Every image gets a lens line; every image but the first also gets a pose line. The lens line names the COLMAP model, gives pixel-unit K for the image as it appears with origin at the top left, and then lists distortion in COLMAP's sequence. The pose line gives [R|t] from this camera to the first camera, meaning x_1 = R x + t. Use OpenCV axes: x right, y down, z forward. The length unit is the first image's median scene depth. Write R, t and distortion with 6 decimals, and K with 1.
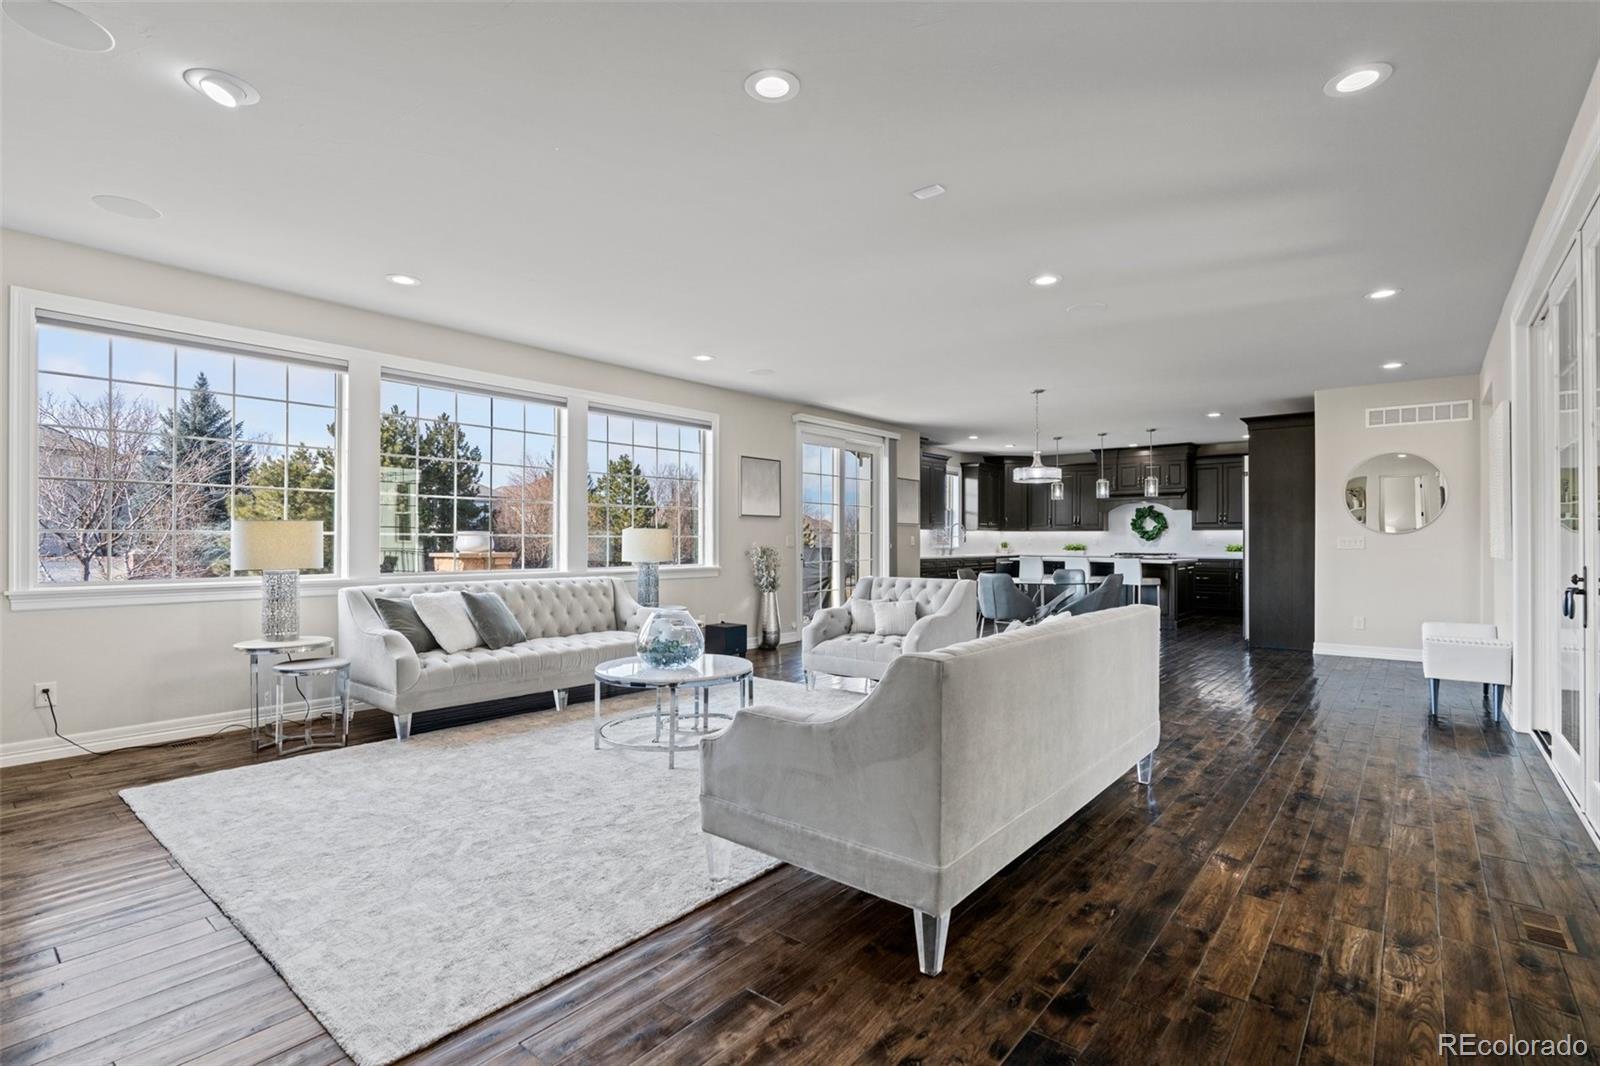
lens RADIAL K [[735.5, 0, 826.0], [0, 735.5, 538.5], [0, 0, 1]] dist [-0.004990, 0.002461]
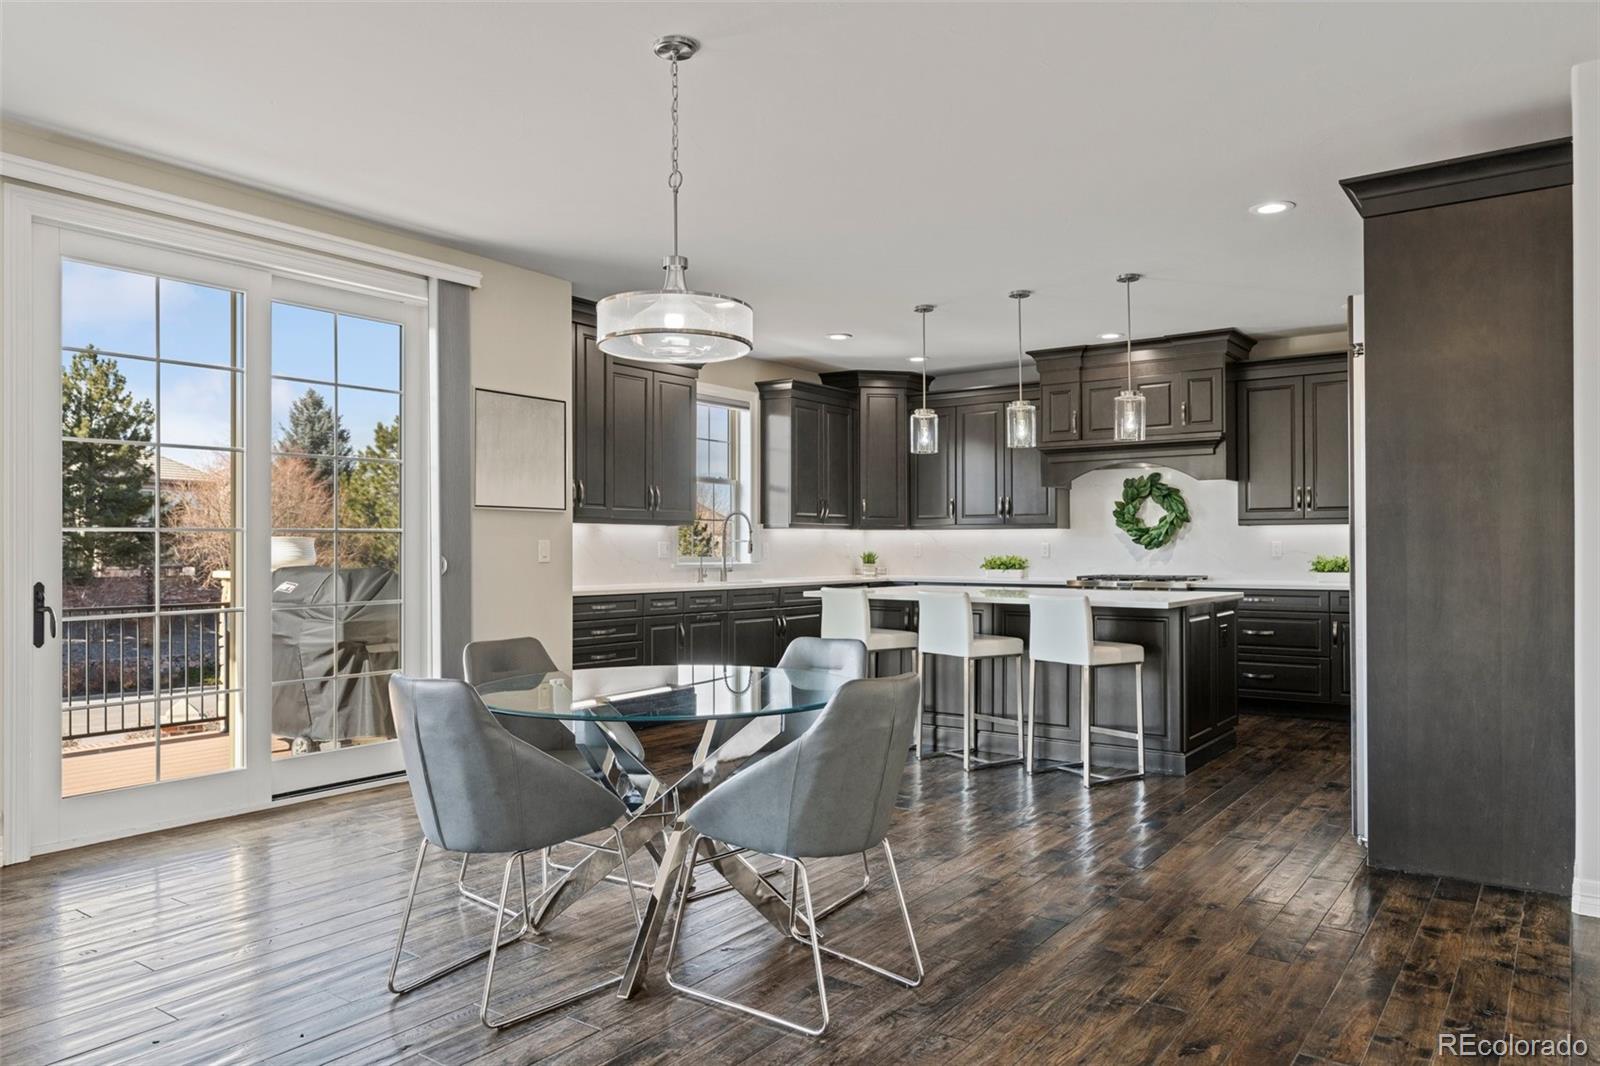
lens RADIAL K [[1098.3, 0, 807.7], [0, 1098.3, 546.5], [0, 0, 1]] dist [0.003088, -0.002199]
pose [[0.998209, -0.003229, 0.059730, 0.194020], [0.003231, 0.999995, 0.000048, 0.000903], [-0.059730, 0.000145, 0.998215, 0.342829]]
